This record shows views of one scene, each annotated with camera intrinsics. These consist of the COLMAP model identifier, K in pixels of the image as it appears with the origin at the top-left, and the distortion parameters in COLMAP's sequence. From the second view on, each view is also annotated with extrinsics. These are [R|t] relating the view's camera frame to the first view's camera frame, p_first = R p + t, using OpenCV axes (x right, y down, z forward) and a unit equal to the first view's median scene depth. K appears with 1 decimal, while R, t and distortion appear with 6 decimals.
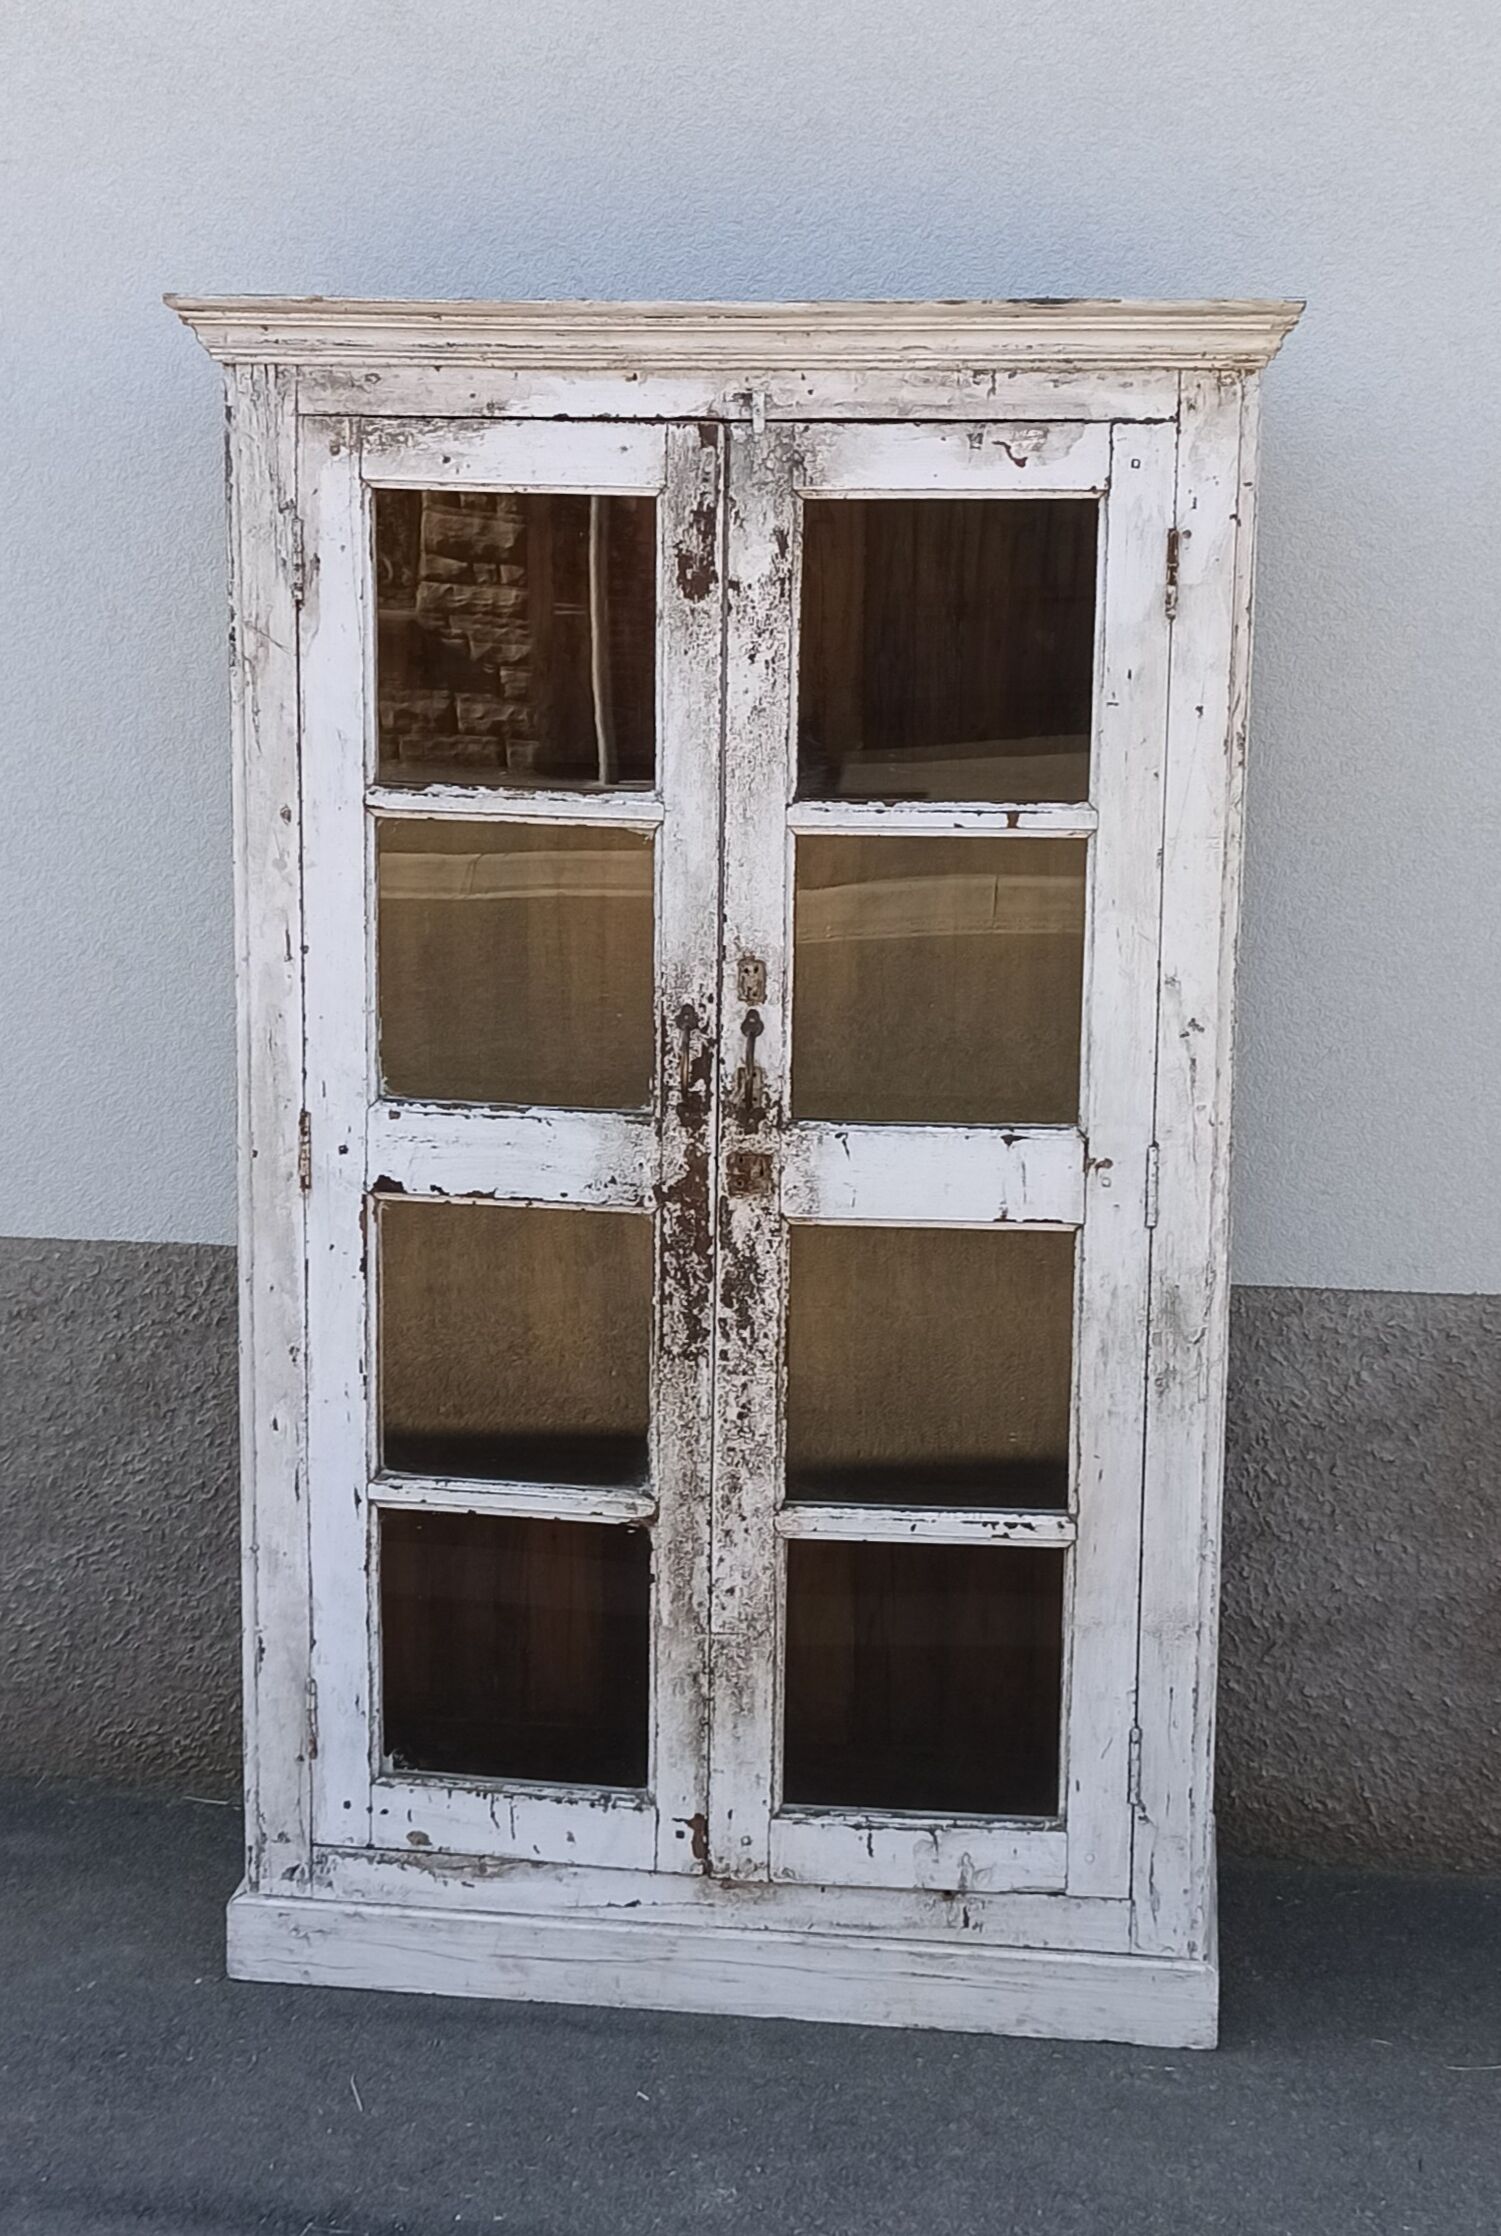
lens RADIAL K [[3401.6, 0, 691.7], [0, 3401.6, 991.4], [0, 0, 1]] dist [0.058641, 0.000000]
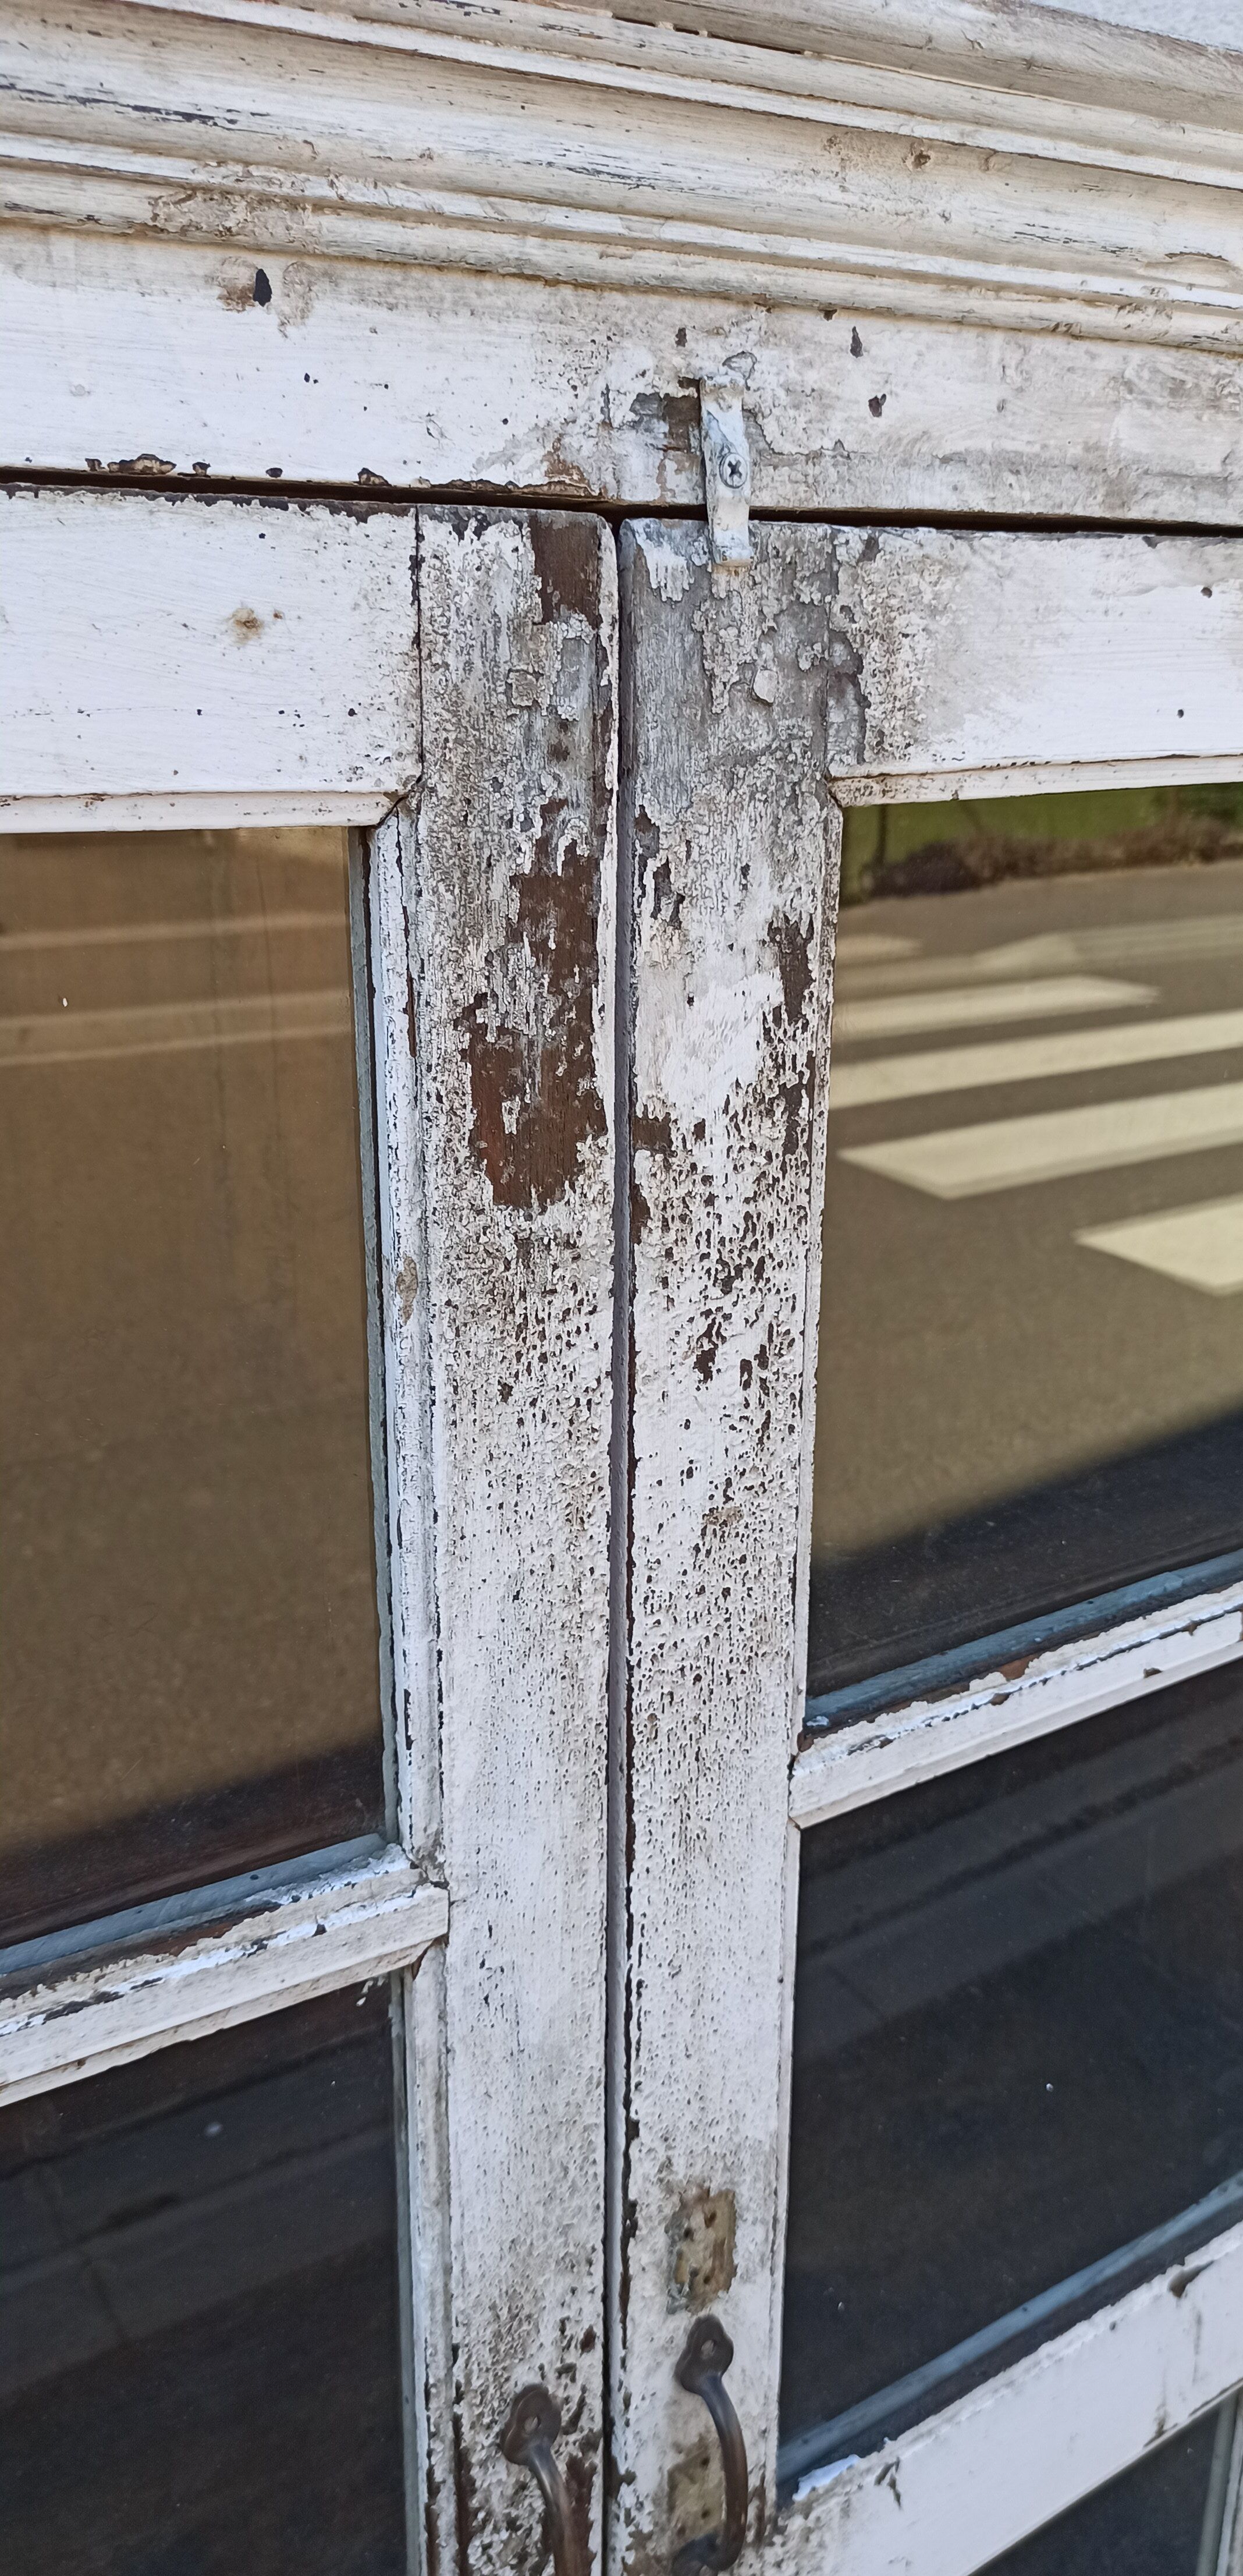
lens RADIAL K [[2067.1, 0, 678.1], [0, 2067.1, 1349.4], [0, 0, 1]] dist [0.045463, -0.049665]
pose [[0.745304, -0.220275, 0.629286, -0.094431], [0.103390, 0.970613, 0.217302, -0.134941], [-0.658660, -0.096894, 0.746176, 0.844165]]
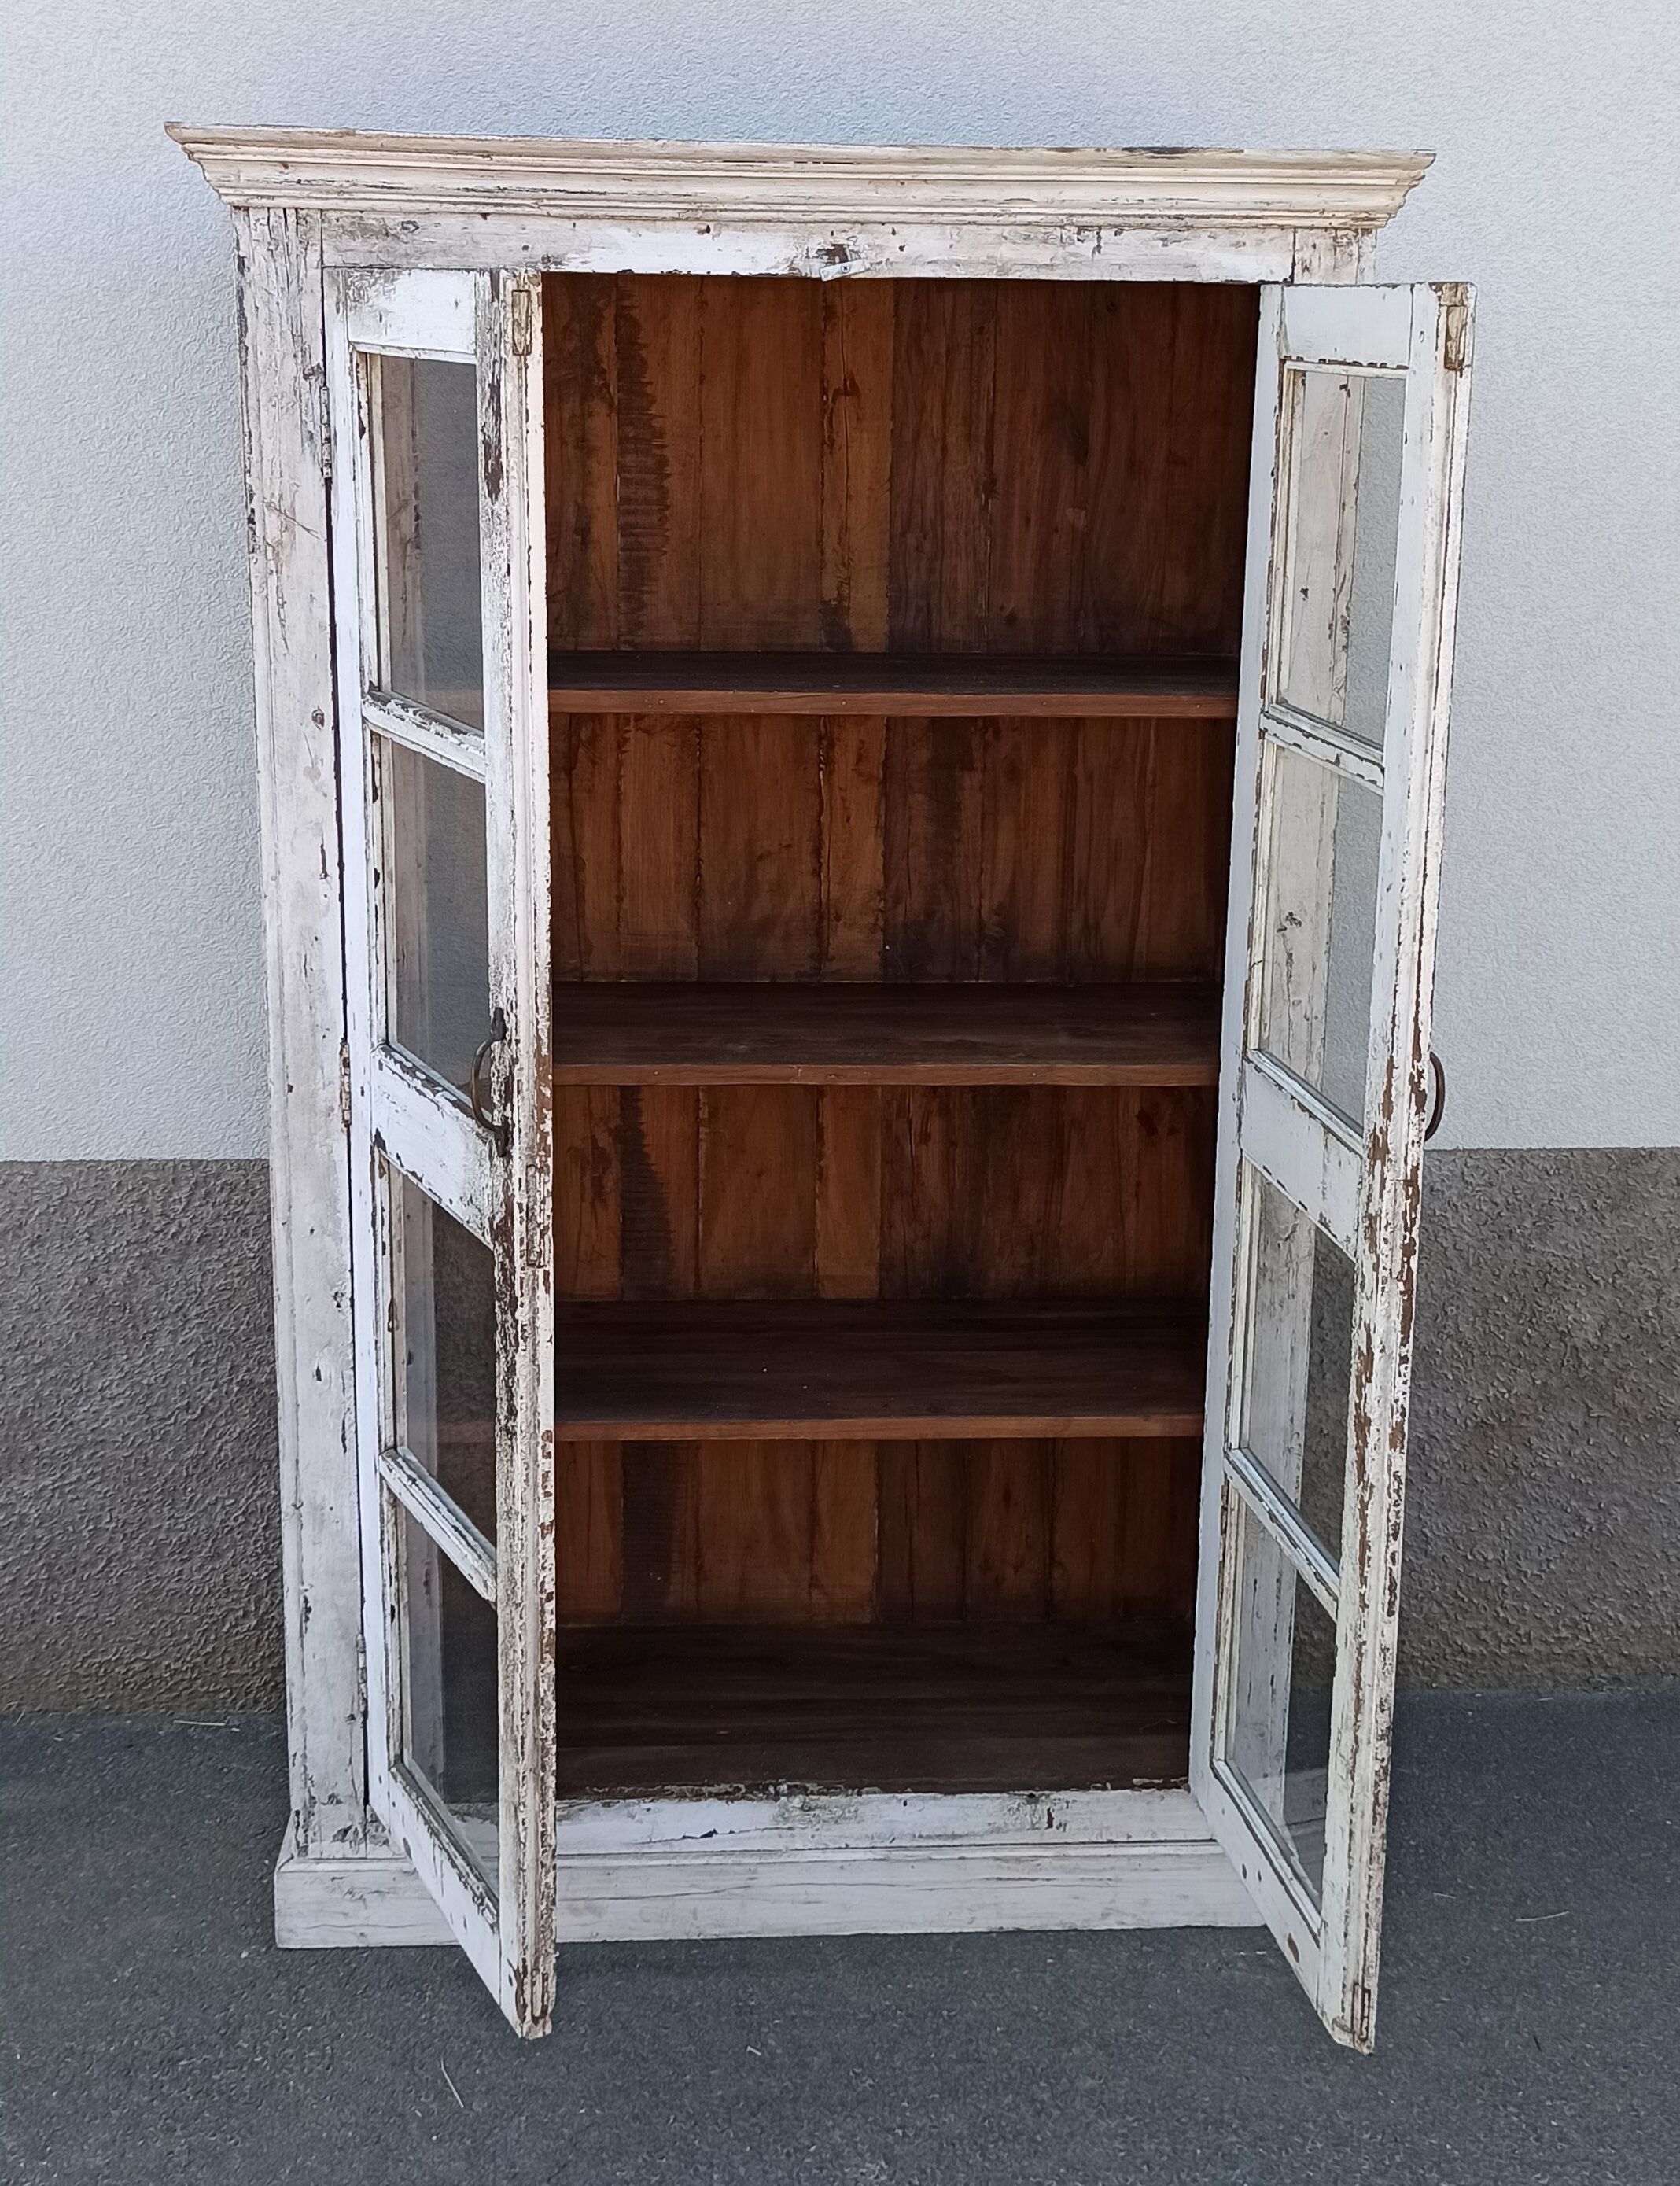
lens RADIAL K [[2677.4, 0, 857.3], [0, 2677.4, 964.3], [0, 0, 1]] dist [0.051957, 0.000000]
pose [[0.979787, -0.038644, 0.196273, -0.121624], [0.025575, 0.997310, 0.068689, -0.032061], [-0.198400, -0.062281, 0.978140, 0.270164]]
